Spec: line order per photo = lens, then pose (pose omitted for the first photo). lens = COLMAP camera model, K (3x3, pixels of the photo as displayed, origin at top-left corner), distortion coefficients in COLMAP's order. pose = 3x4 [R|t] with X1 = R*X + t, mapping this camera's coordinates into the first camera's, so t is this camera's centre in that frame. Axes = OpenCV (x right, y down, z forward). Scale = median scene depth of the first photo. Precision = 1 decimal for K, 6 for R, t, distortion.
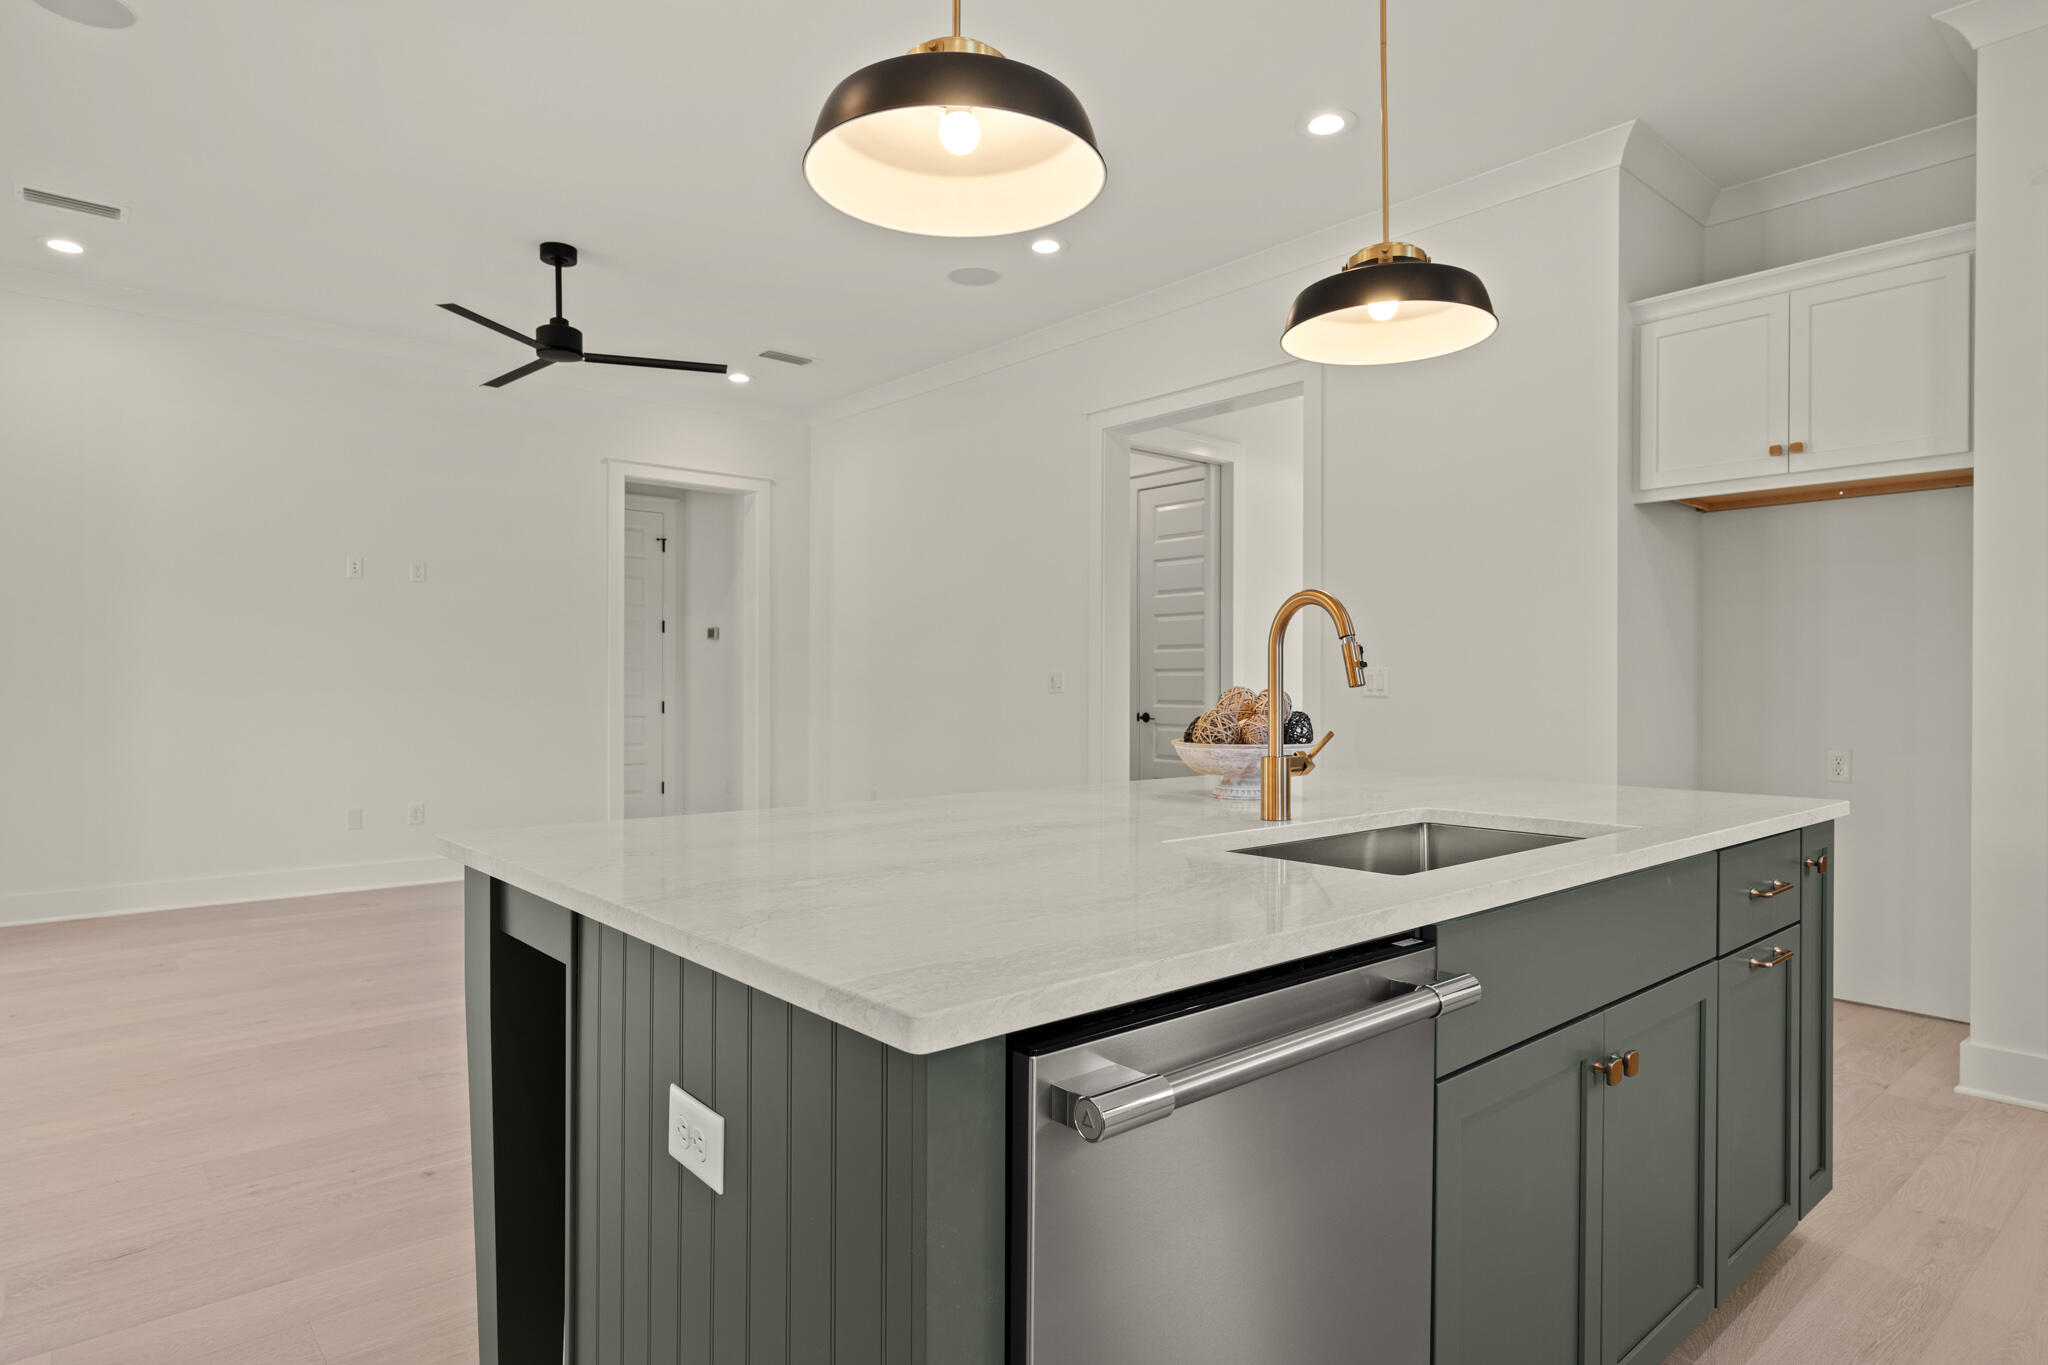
lens RADIAL K [[1138.0, 0, 1024.0], [0, 1138.0, 682.5], [0, 0, 1]] dist [-0.004148, 0.002618]
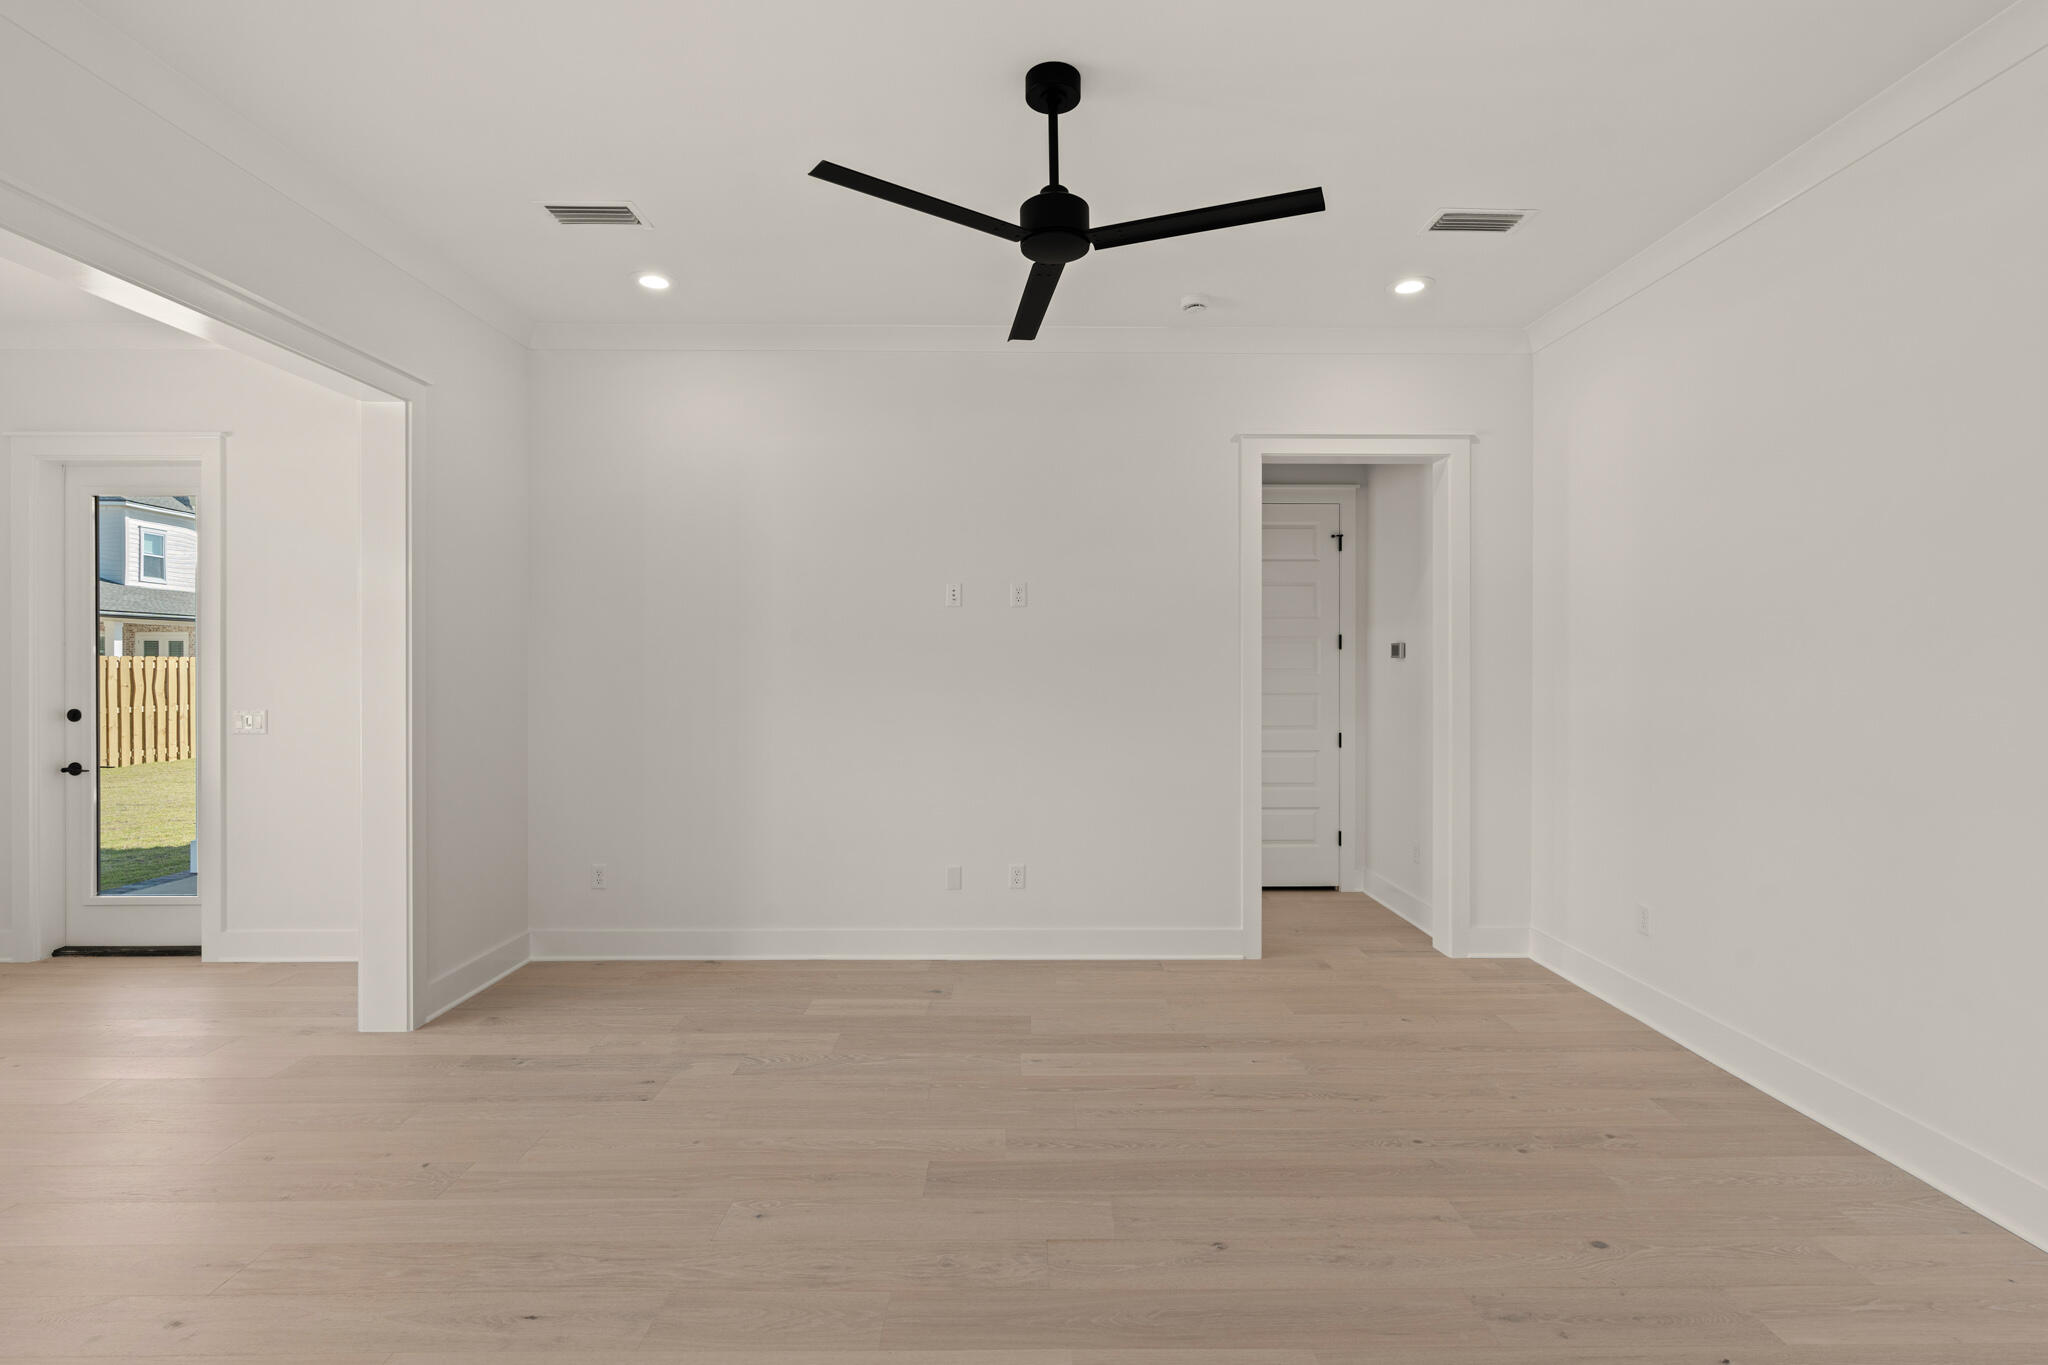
lens RADIAL K [[949.7, 0, 1028.6], [0, 949.7, 661.9], [0, 0, 1]] dist [-0.009088, 0.004500]
pose [[0.761088, -0.006576, -0.648615, -0.072107], [0.002700, 0.999972, -0.006970, -0.049000], [0.648642, 0.003553, 0.761085, 0.537499]]
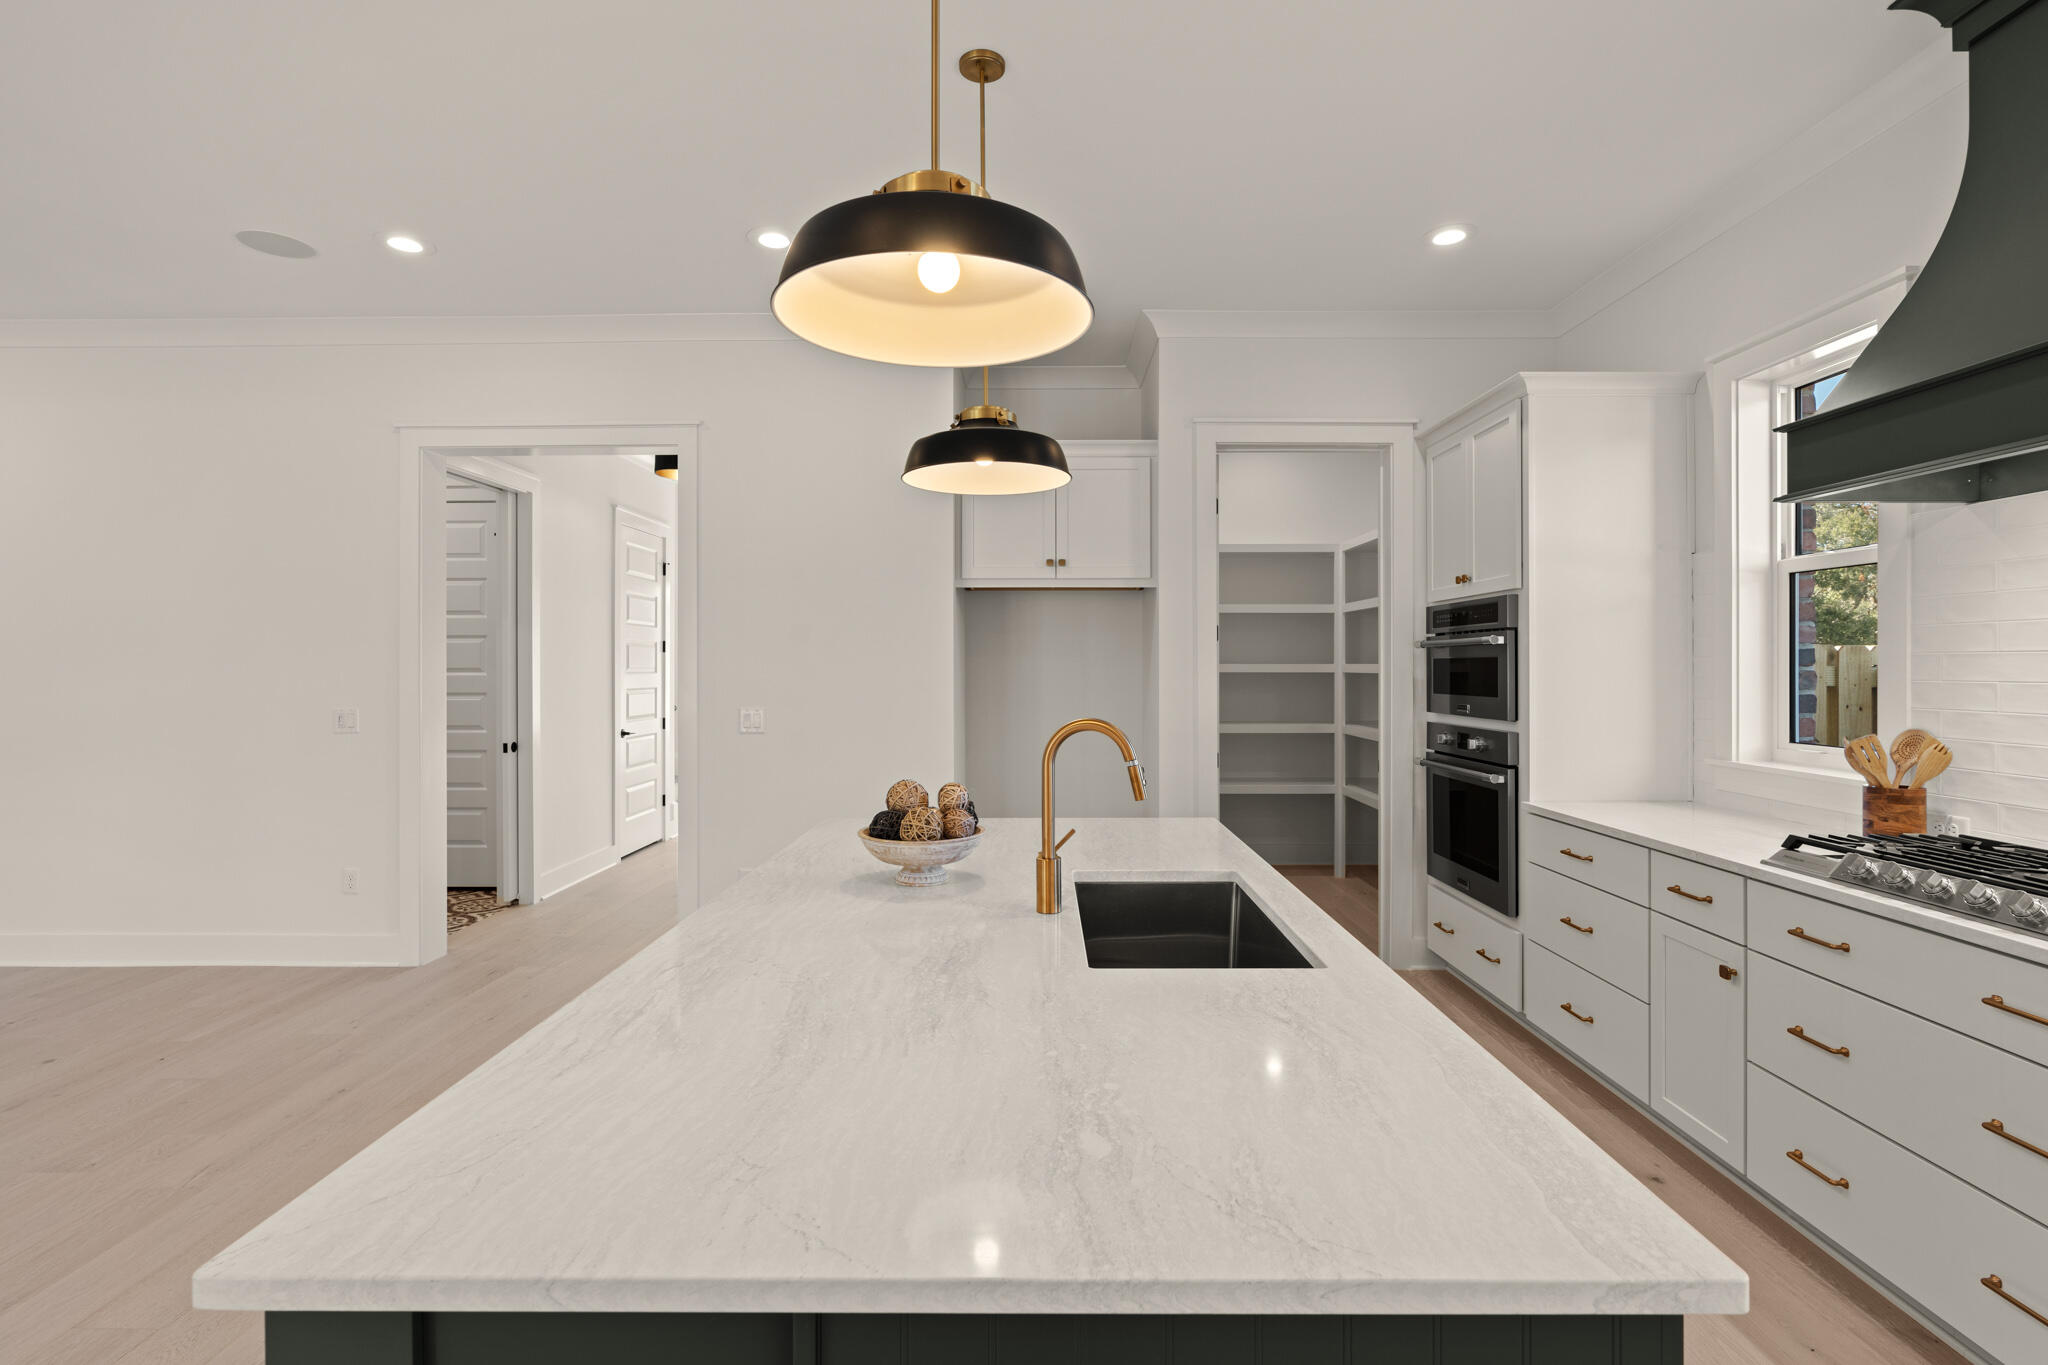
lens RADIAL K [[949.7, 0, 1028.6], [0, 949.7, 661.9], [0, 0, 1]] dist [-0.009088, 0.004500]
pose [[0.662829, -0.003123, 0.748764, -0.190989], [0.005228, 0.999986, -0.000457, -0.049593], [-0.748752, 0.004217, 0.662836, 0.133721]]
